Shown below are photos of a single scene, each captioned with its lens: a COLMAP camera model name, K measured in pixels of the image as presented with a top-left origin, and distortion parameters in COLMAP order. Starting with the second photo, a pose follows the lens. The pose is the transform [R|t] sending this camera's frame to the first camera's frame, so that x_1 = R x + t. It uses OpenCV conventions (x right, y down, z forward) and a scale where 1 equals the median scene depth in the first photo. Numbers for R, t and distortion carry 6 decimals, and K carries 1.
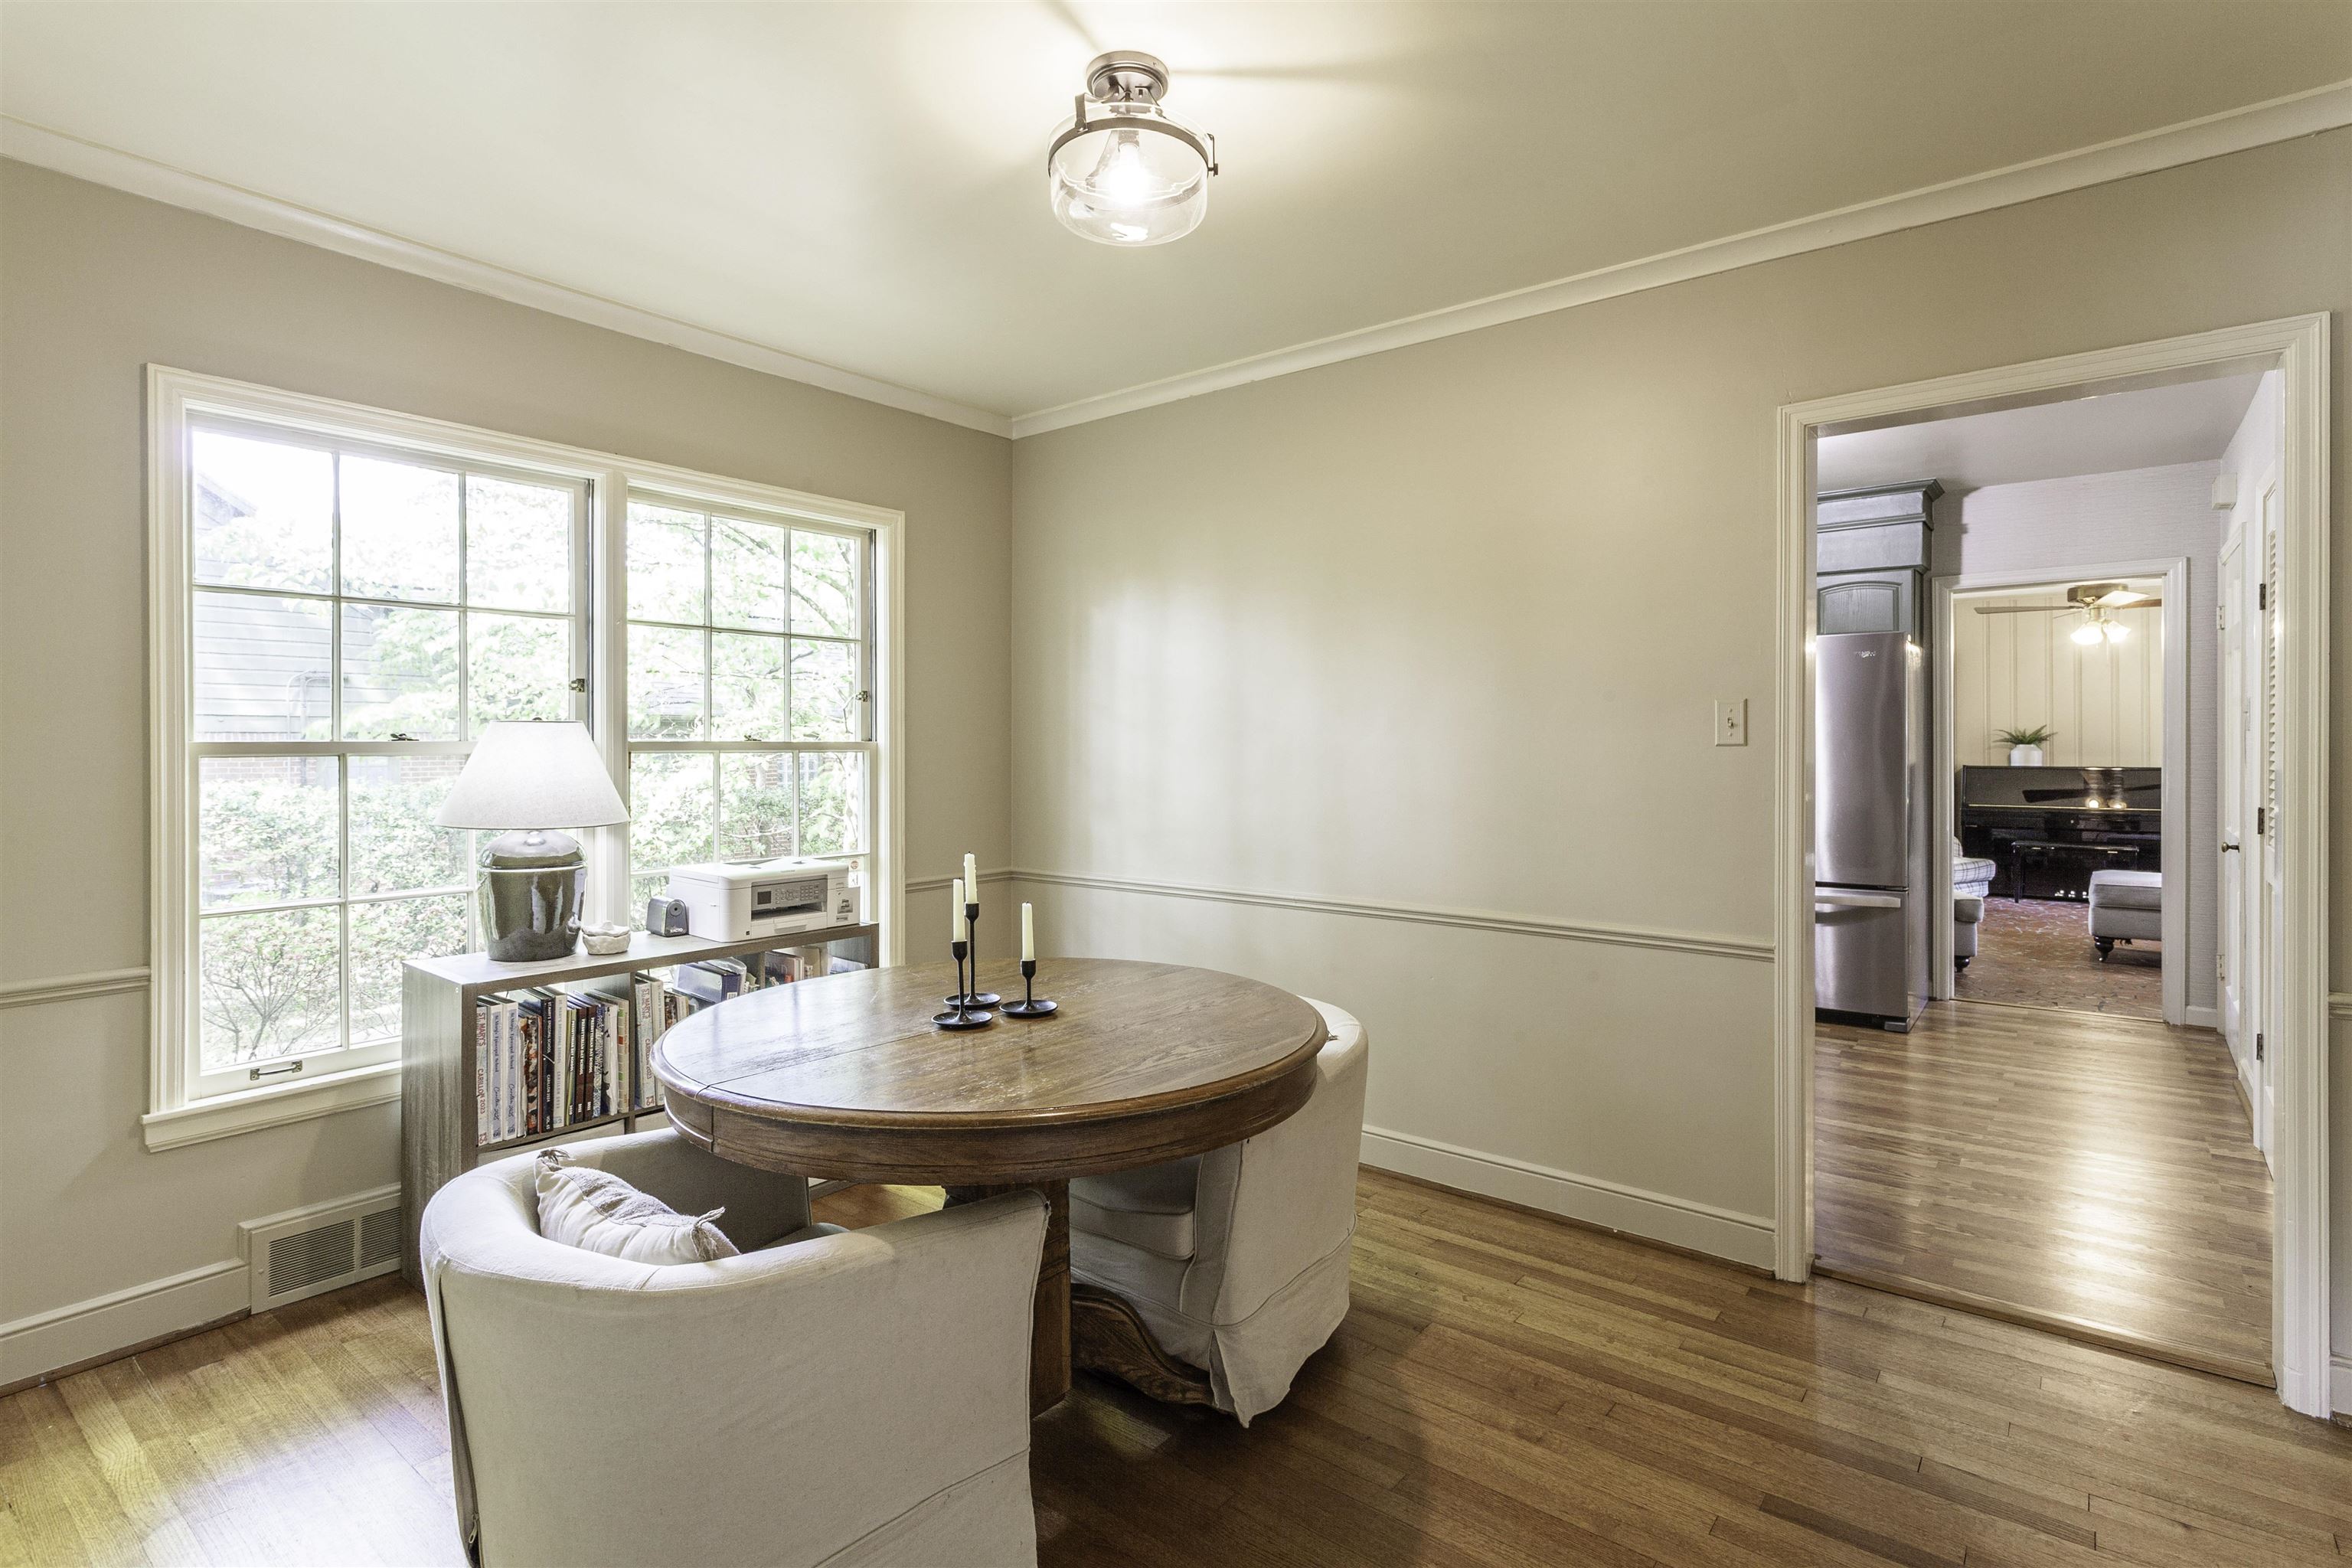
lens RADIAL K [[1135.8, 0, 1177.3], [0, 1135.8, 740.8], [0, 0, 1]] dist [0.004558, 0.000549]
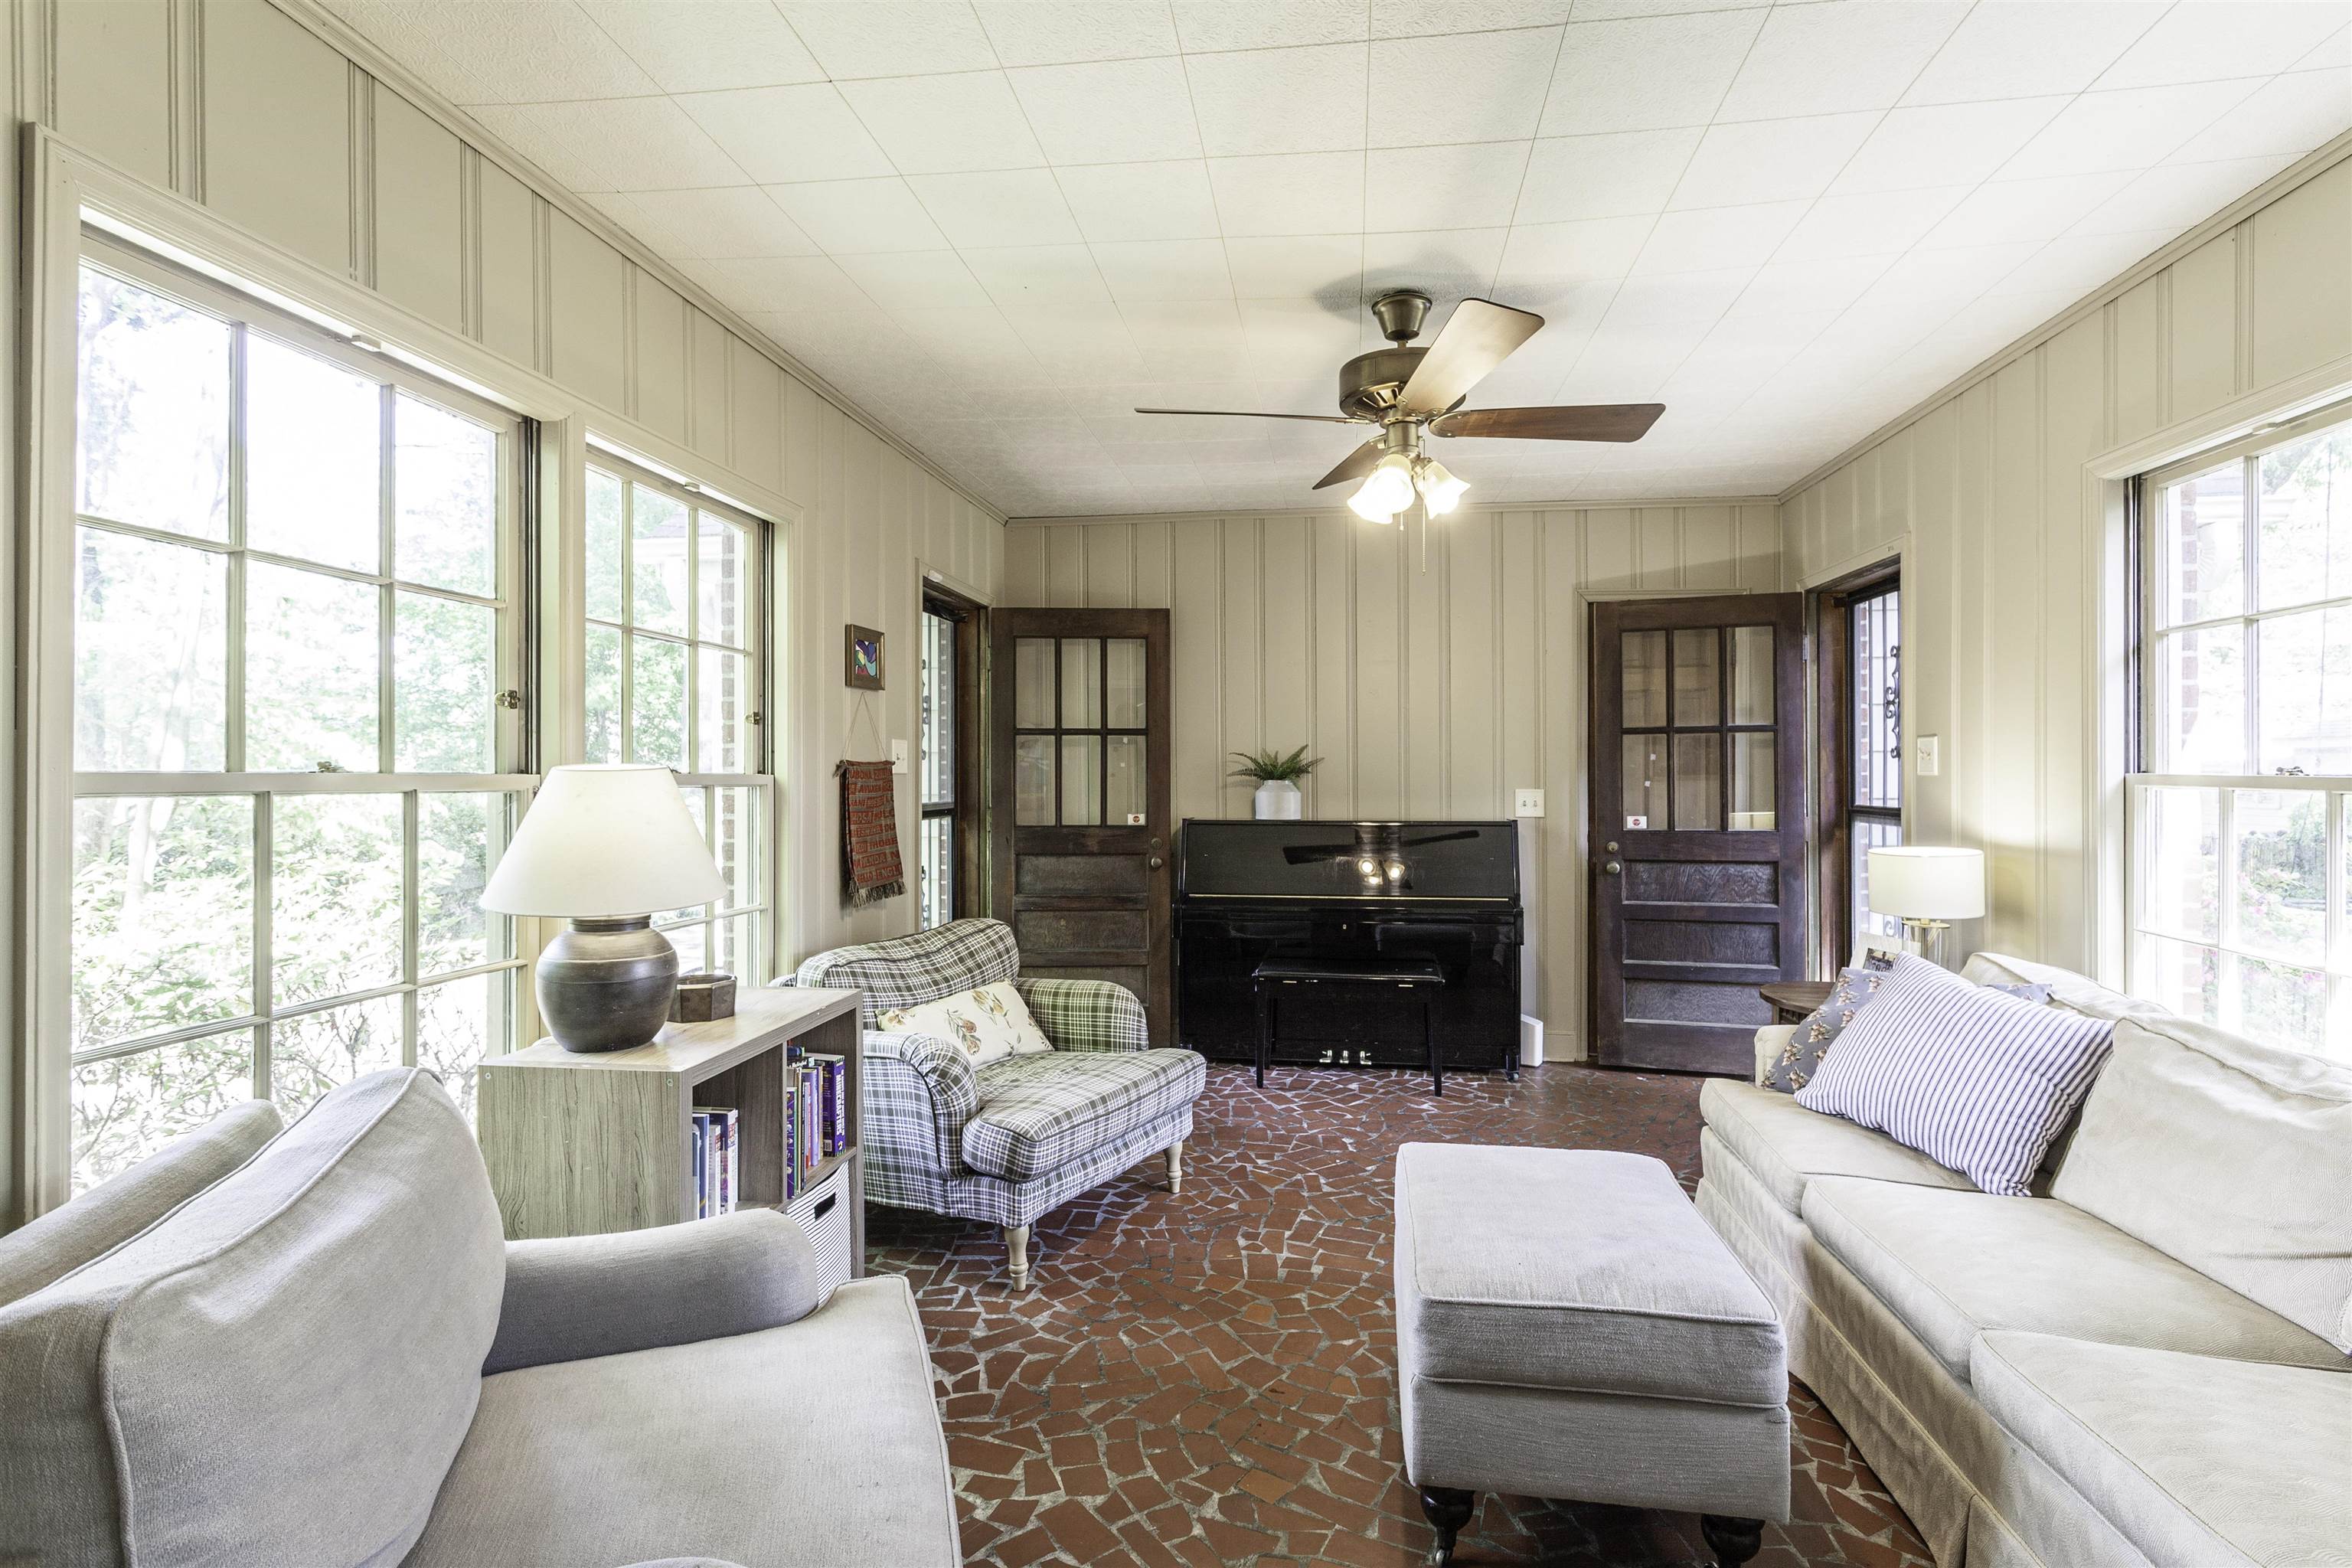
lens RADIAL K [[1159.5, 0, 1182.3], [0, 1159.5, 752.1], [0, 0, 1]] dist [0.012525, 0.000092]
pose [[0.861295, 0.009851, 0.508010, 0.378339], [-0.000544, 0.999829, -0.018467, -0.000107], [-0.508105, 0.015629, 0.861153, 0.486350]]
